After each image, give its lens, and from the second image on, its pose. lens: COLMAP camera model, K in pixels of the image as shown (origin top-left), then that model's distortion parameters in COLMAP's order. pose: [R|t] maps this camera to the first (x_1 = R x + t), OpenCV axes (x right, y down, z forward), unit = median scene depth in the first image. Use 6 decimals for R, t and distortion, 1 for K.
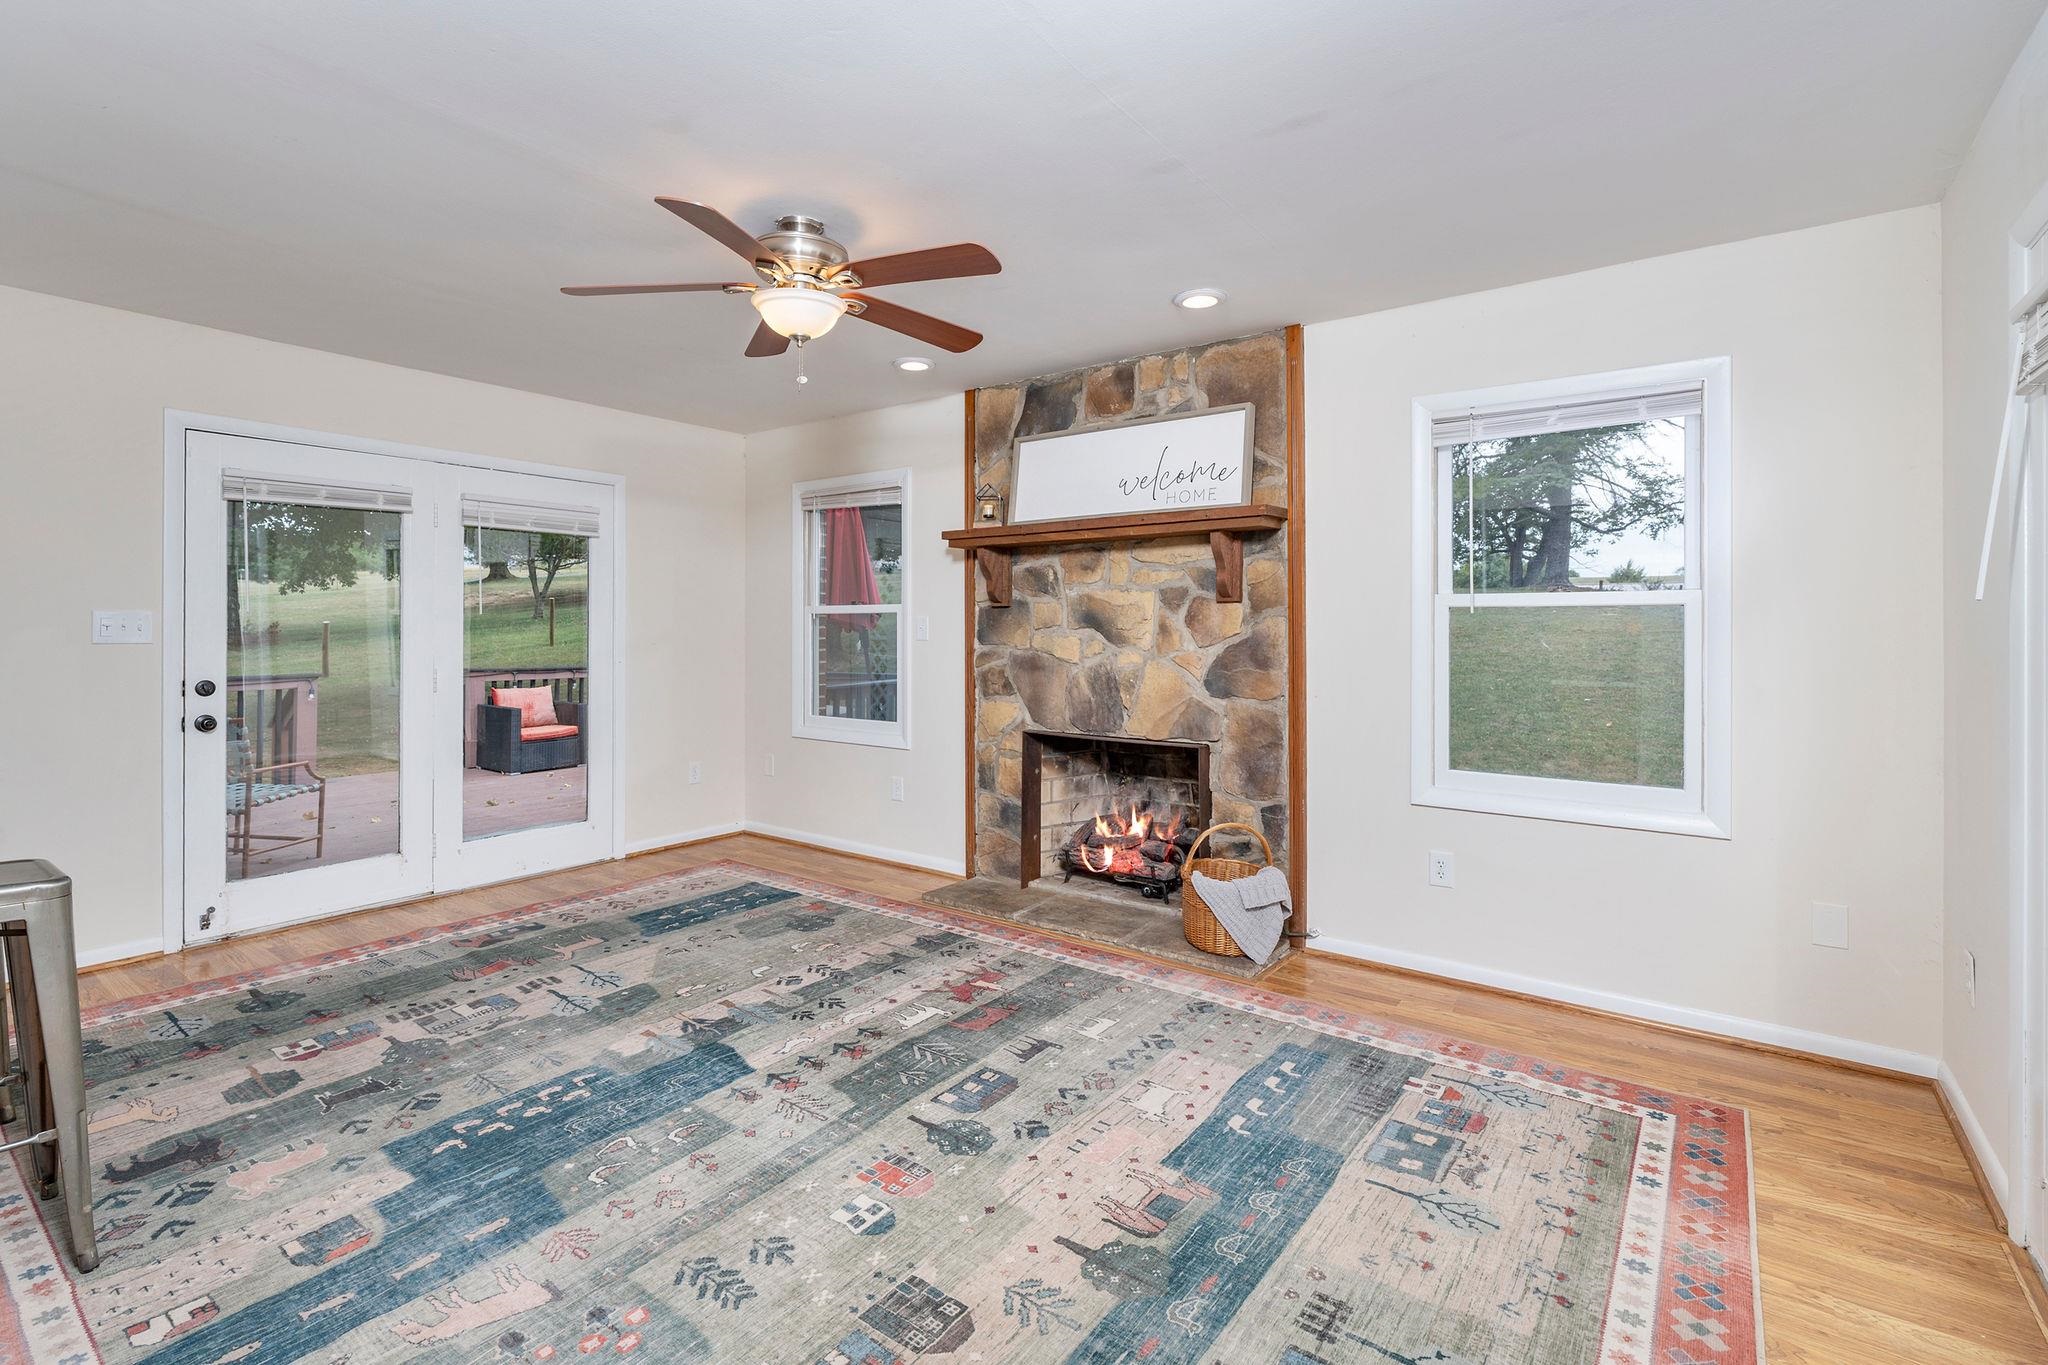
lens RADIAL K [[938.6, 0, 1006.7], [0, 938.6, 623.6], [0, 0, 1]] dist [-0.005293, 0.002918]
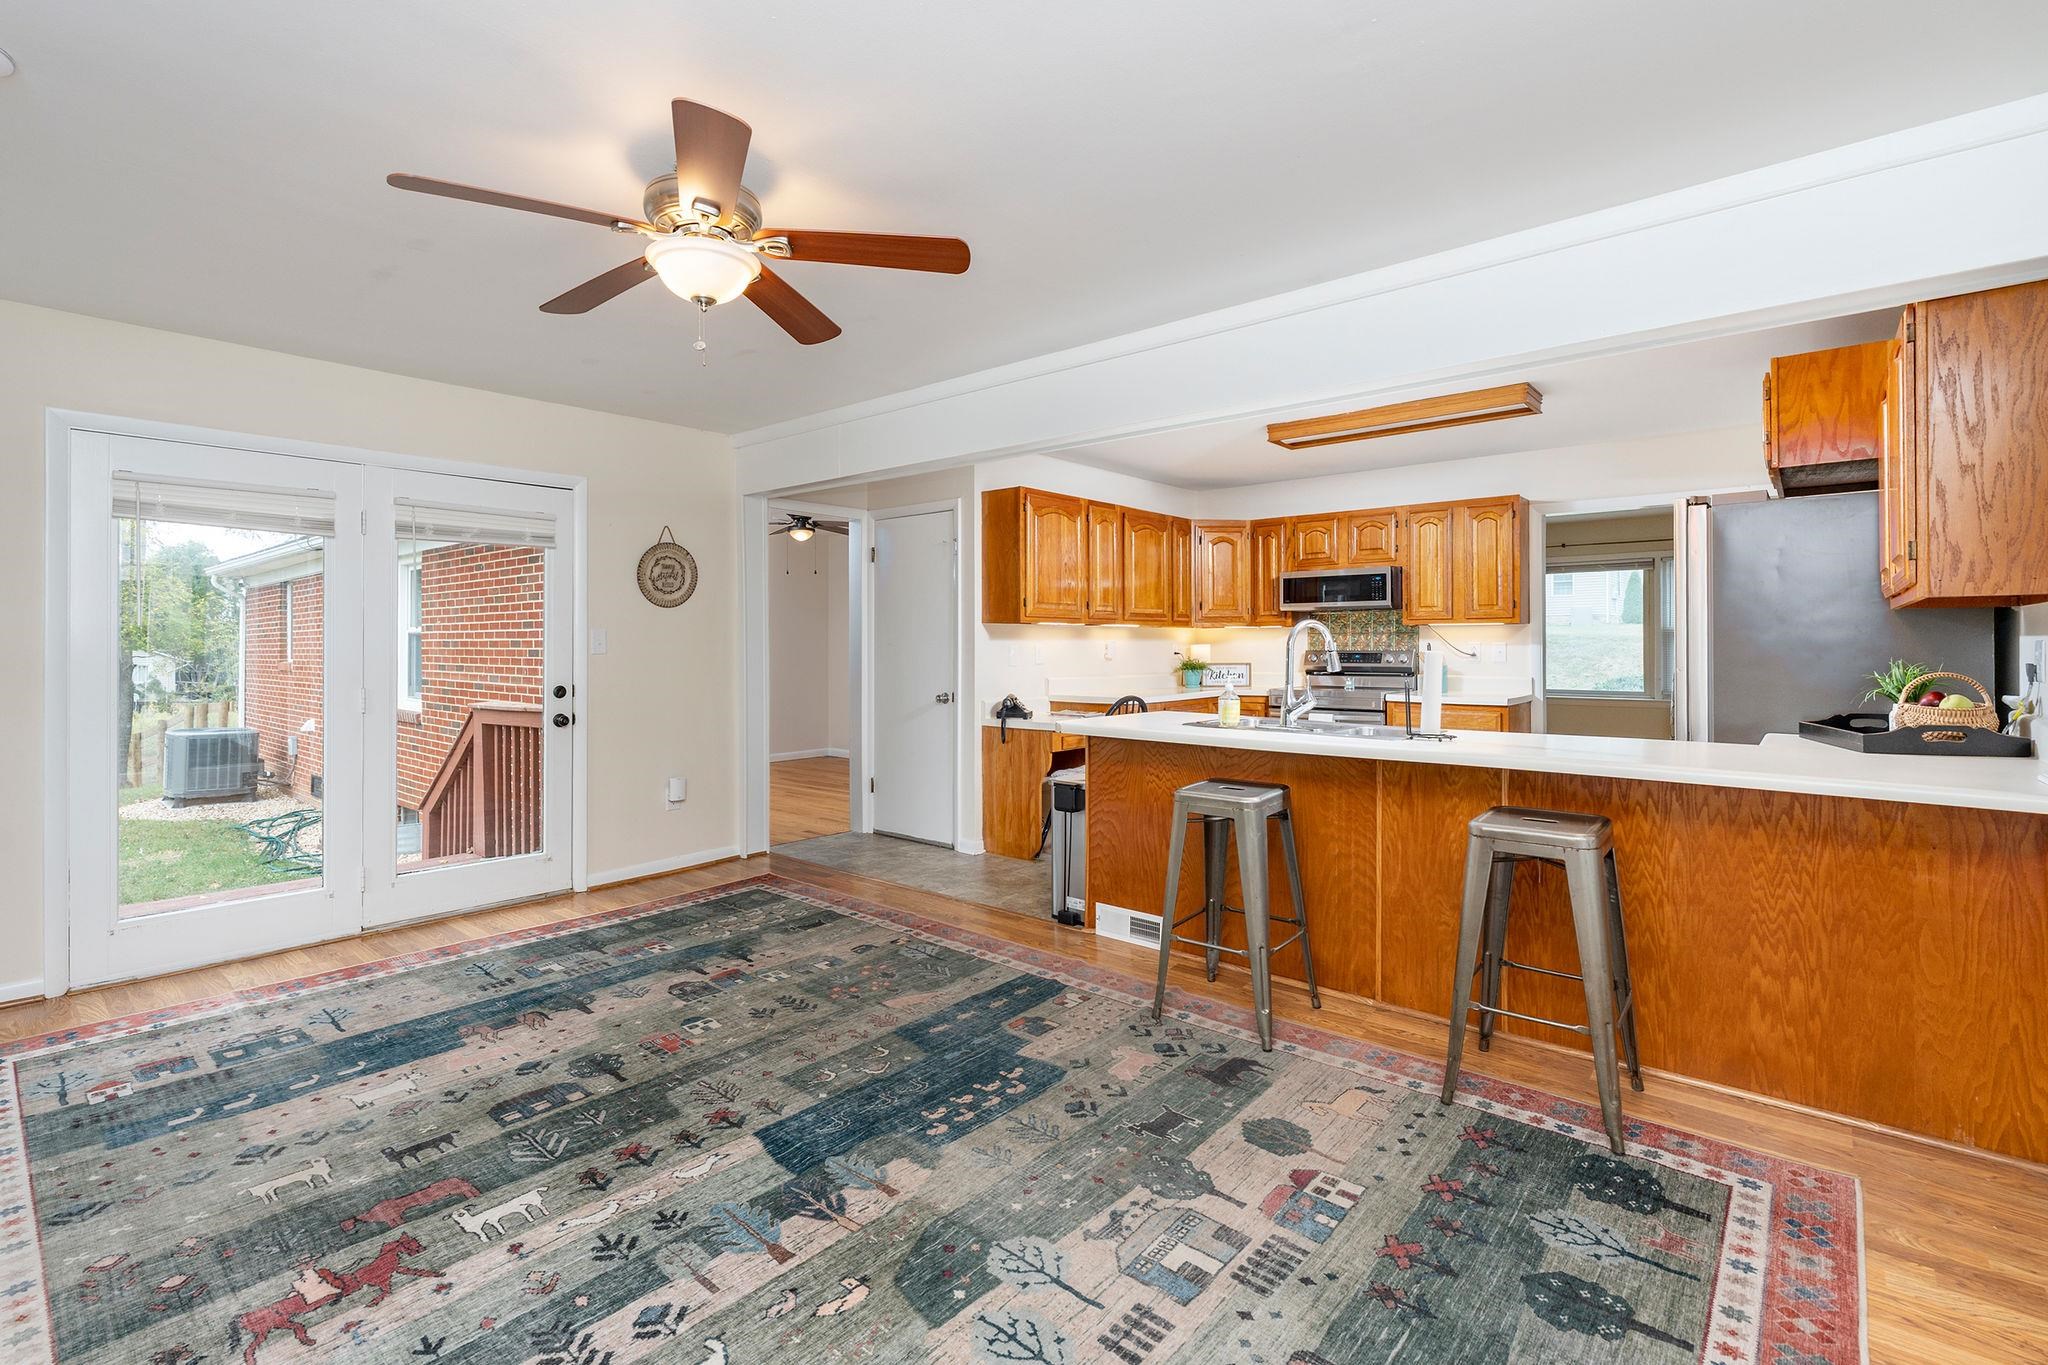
lens RADIAL K [[938.6, 0, 1024.1], [0, 938.6, 637.6], [0, 0, 1]] dist [-0.005293, 0.002918]
pose [[-0.998407, -0.000405, 0.056424, -0.455960], [-0.001047, 0.999935, -0.011343, 0.008518], [-0.056416, -0.011384, -0.998342, 1.490336]]
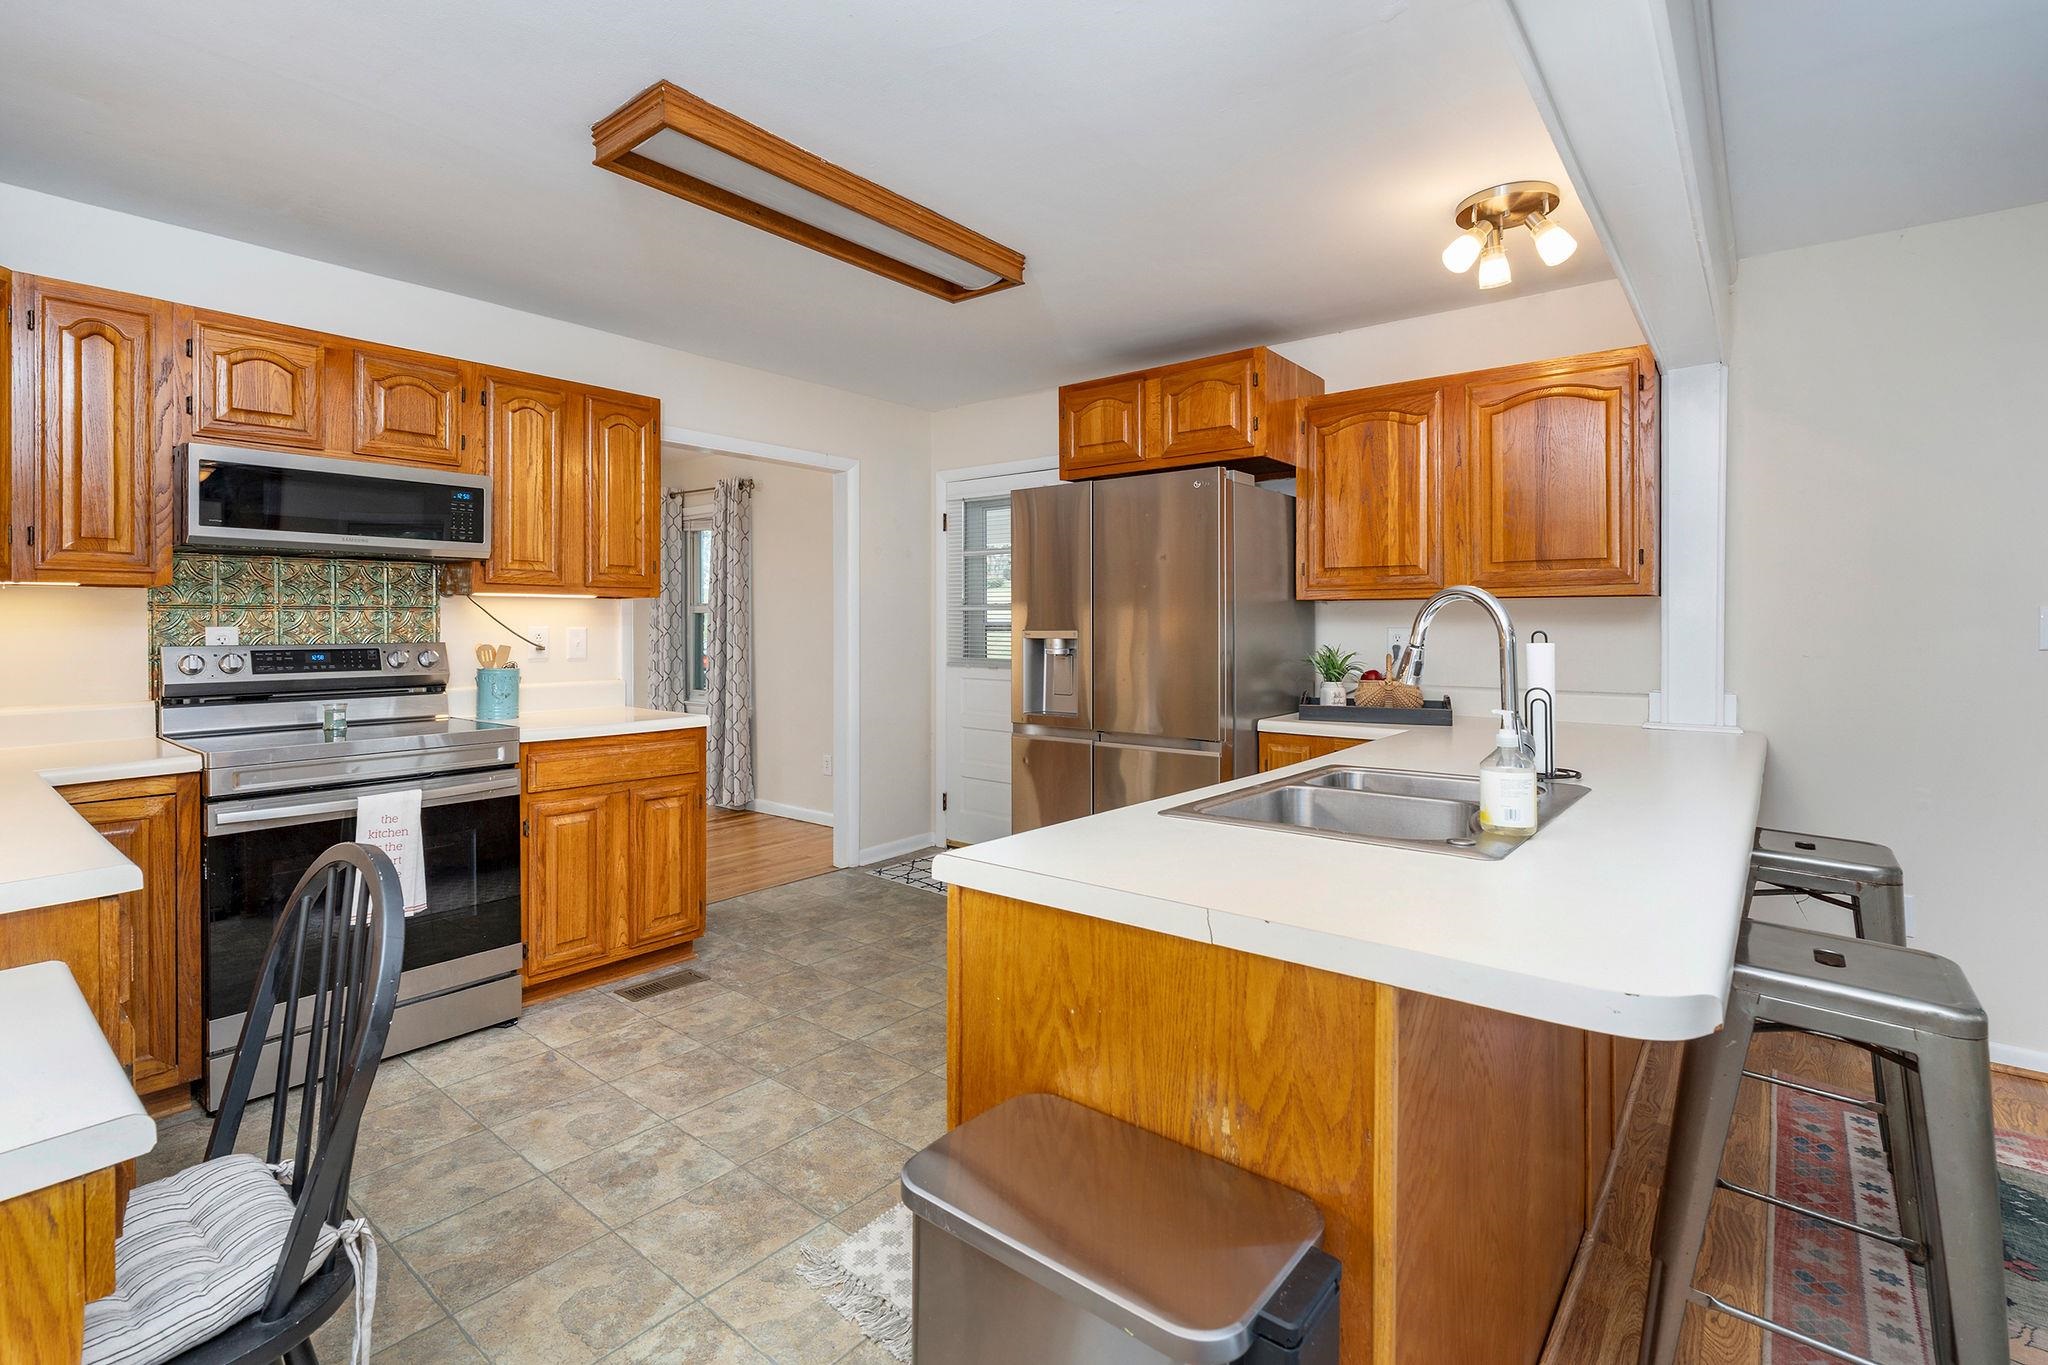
lens RADIAL K [[938.6, 0, 994.5], [0, 938.6, 621.1], [0, 0, 1]] dist [-0.005293, 0.002918]
pose [[-0.042454, -0.002780, -0.999095, -0.174902], [0.003952, 0.999988, -0.002950, -0.005056], [0.999091, -0.004074, -0.042443, 0.187607]]
